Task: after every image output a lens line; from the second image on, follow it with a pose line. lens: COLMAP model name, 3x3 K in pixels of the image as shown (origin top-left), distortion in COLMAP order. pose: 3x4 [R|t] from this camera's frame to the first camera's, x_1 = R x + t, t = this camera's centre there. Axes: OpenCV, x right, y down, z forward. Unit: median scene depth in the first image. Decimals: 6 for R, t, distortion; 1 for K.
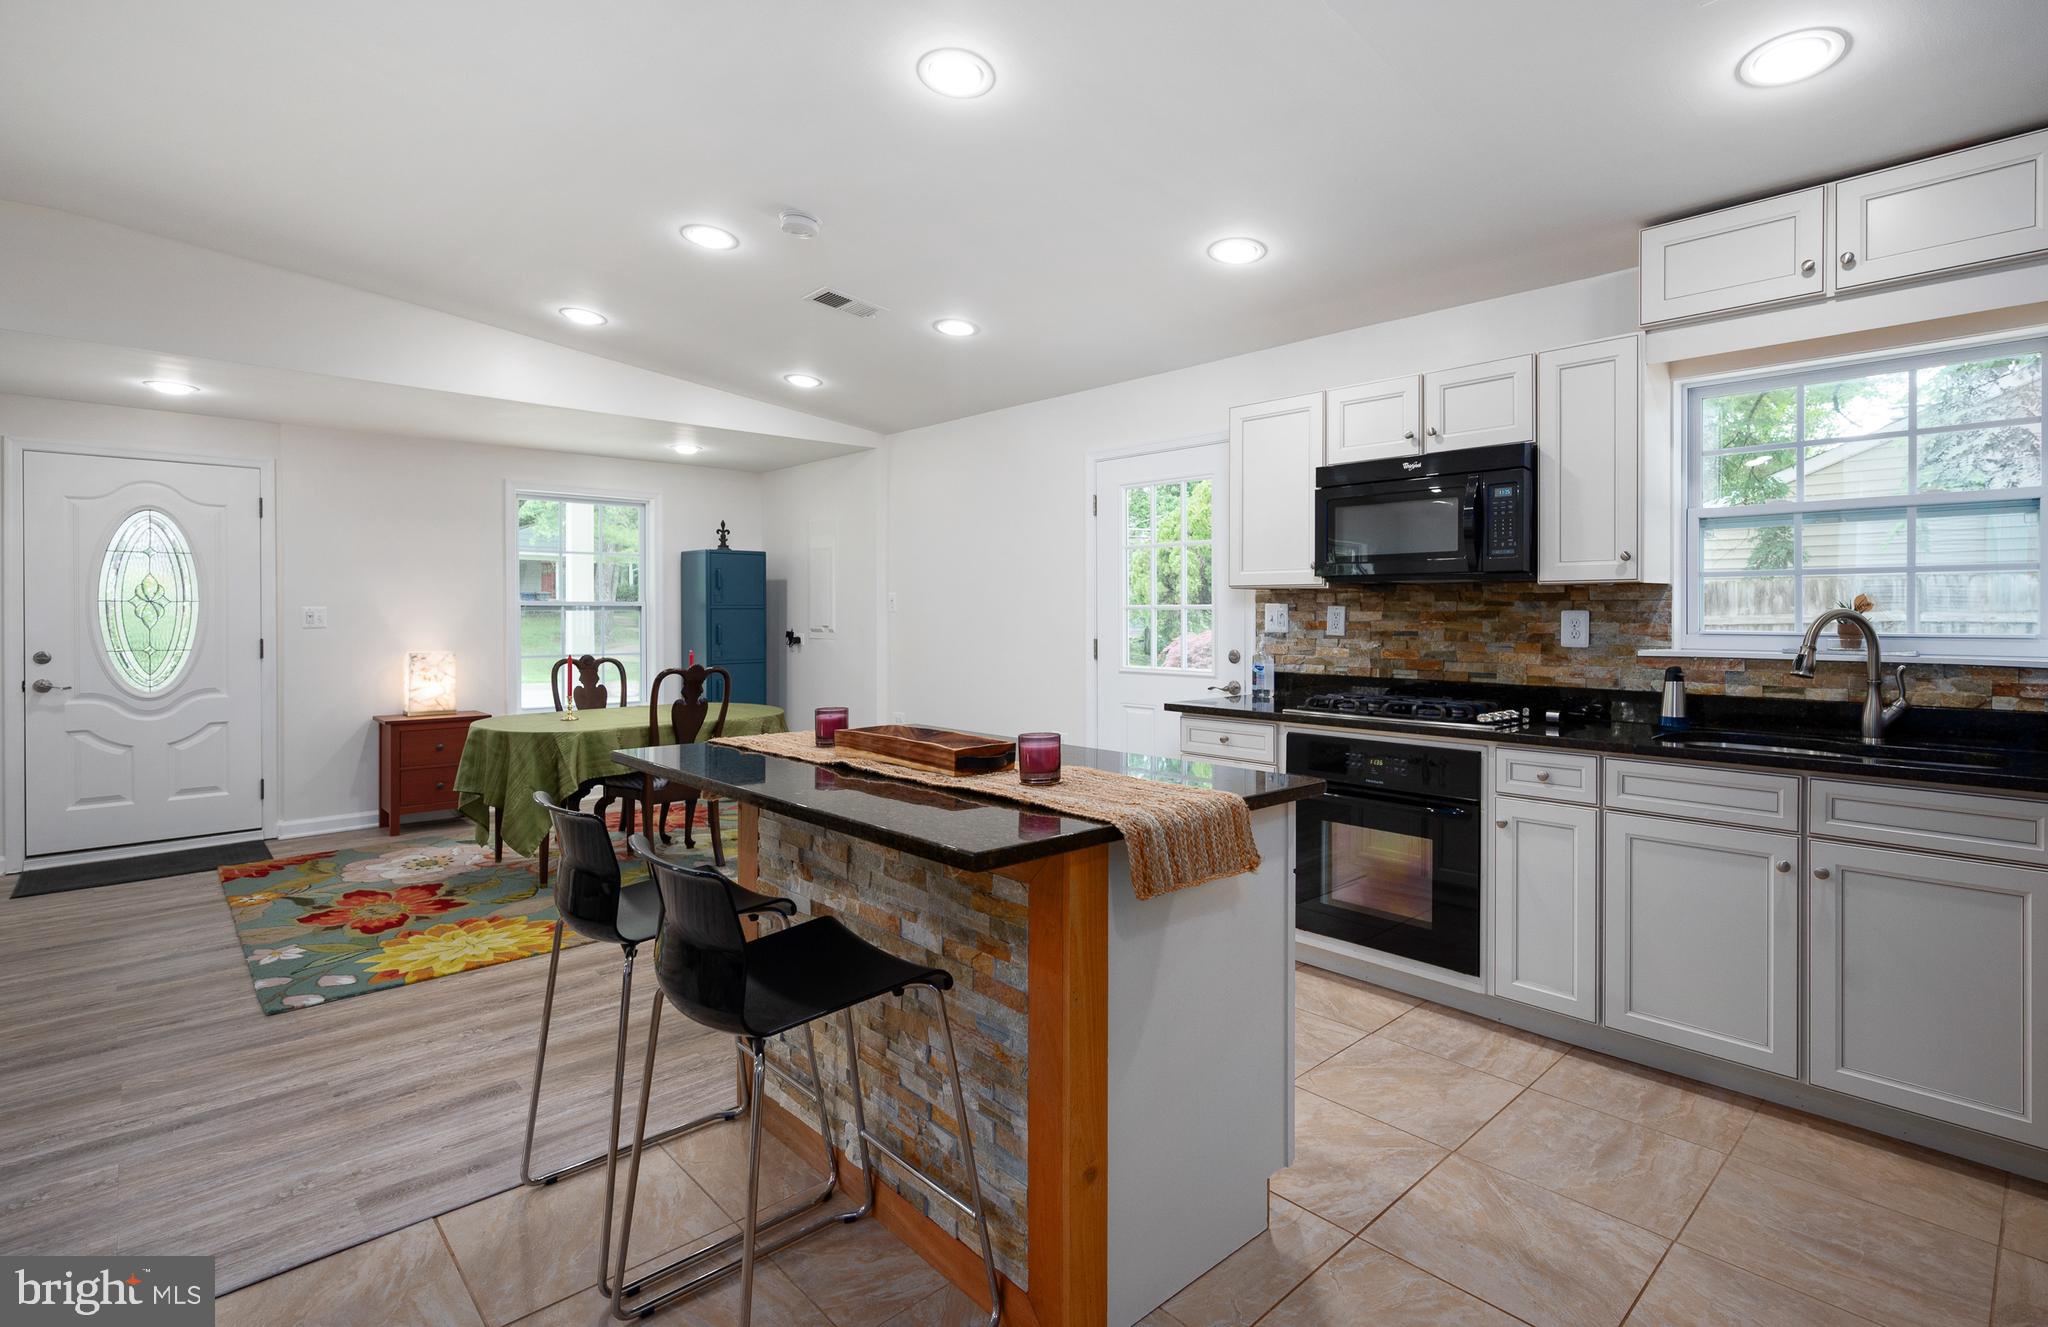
lens RADIAL K [[968.1, 0, 1047.4], [0, 968.1, 620.7], [0, 0, 1]] dist [-0.001914, 0.000673]
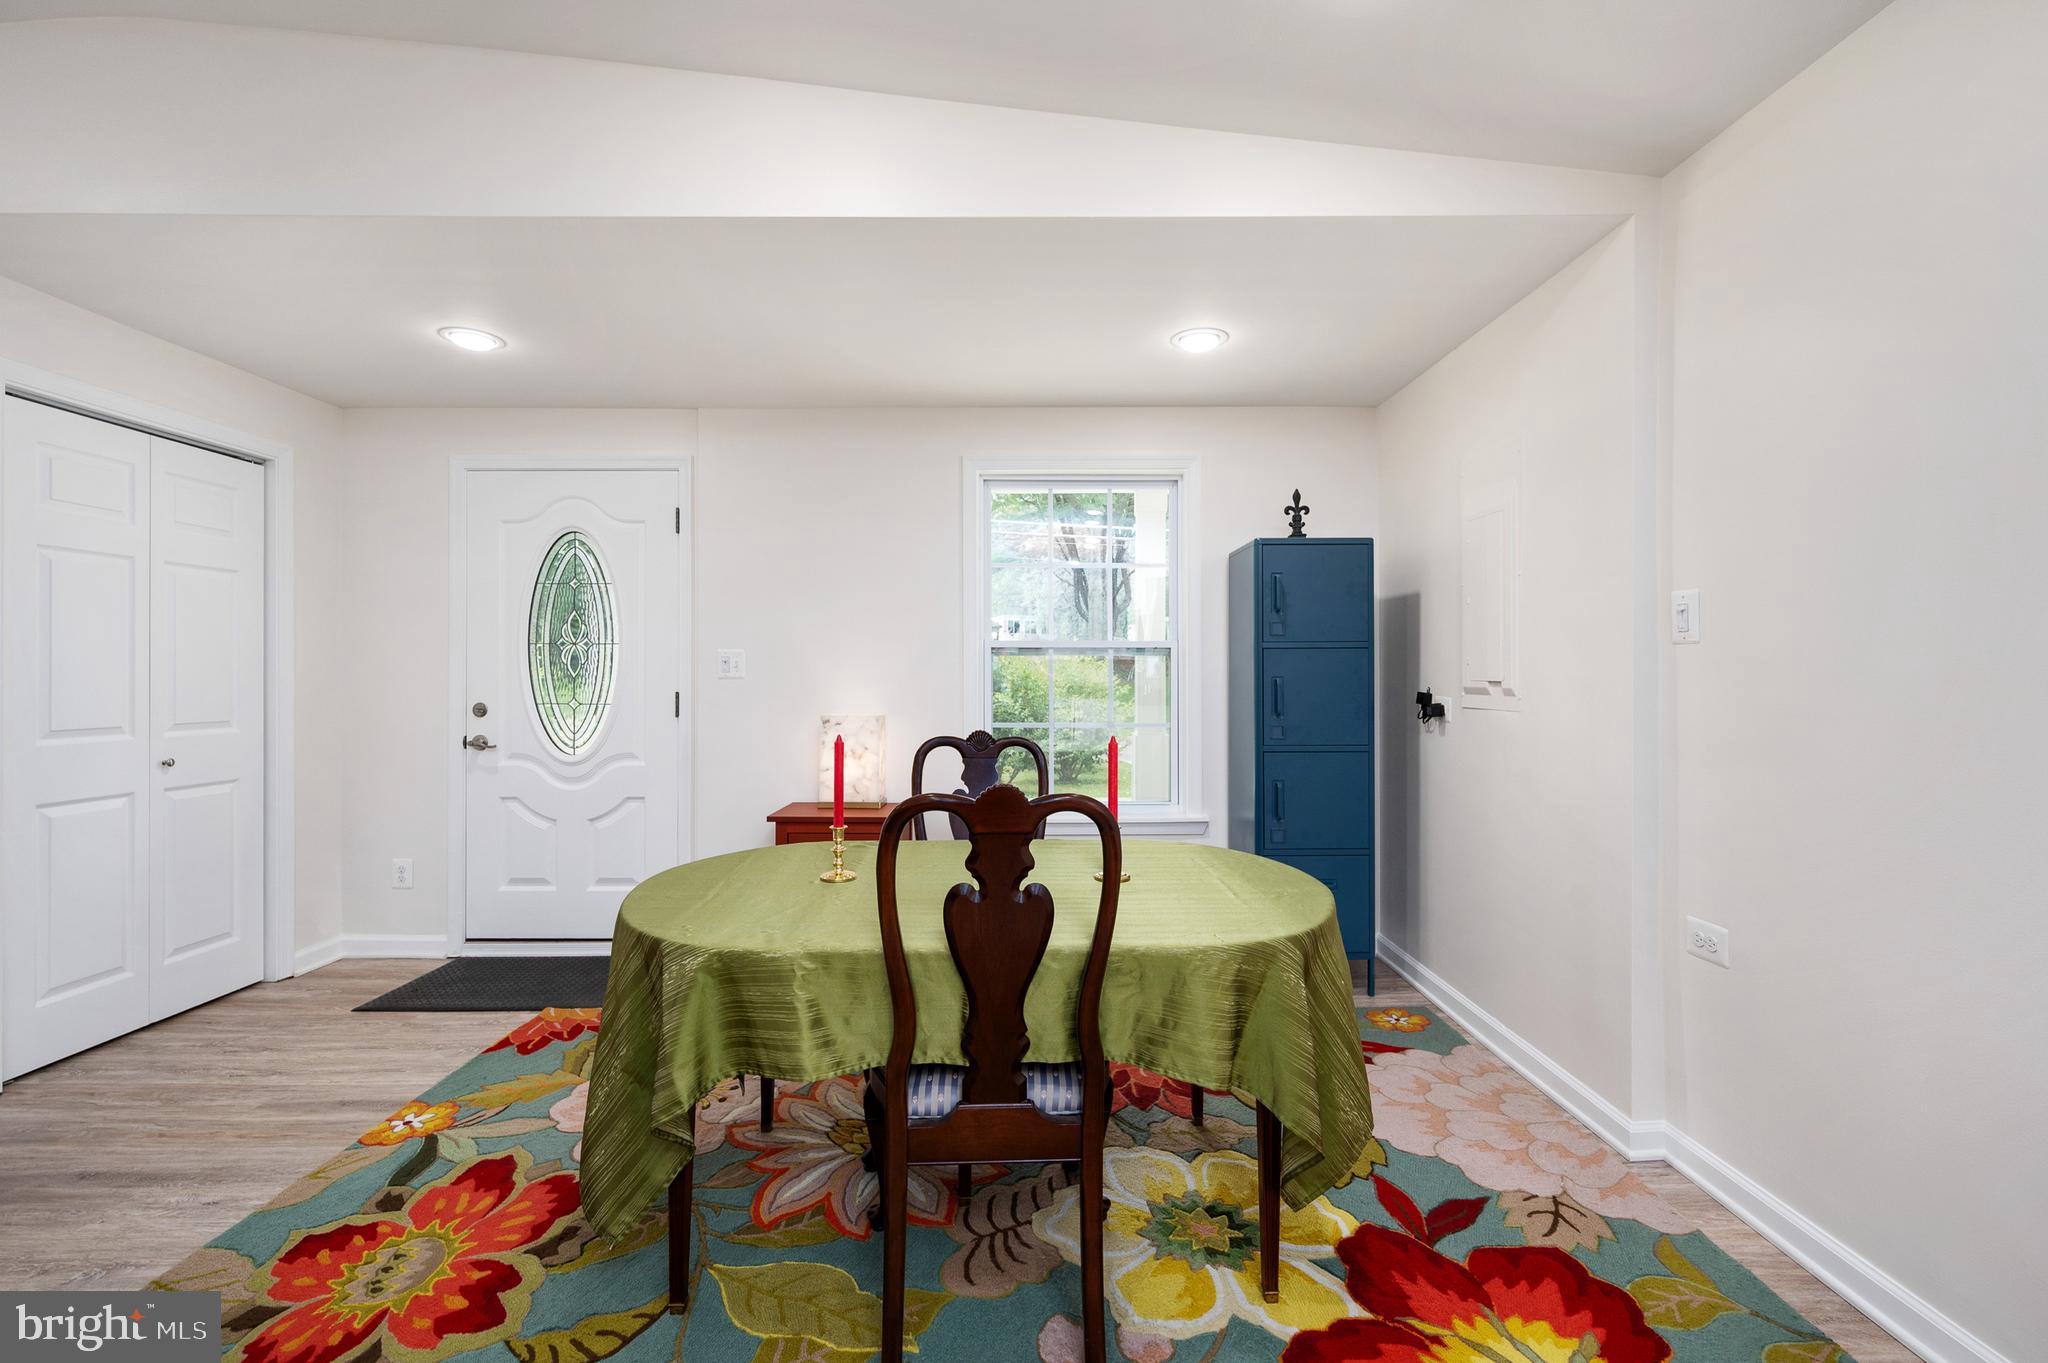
lens RADIAL K [[881.1, 0, 1032.0], [0, 881.1, 678.1], [0, 0, 1]] dist [-0.000392, 0.000028]
pose [[0.728320, 0.003155, -0.685230, -0.187537], [-0.006208, 0.999979, -0.001994, 0.010898], [0.685209, 0.005706, 0.728324, 0.987657]]
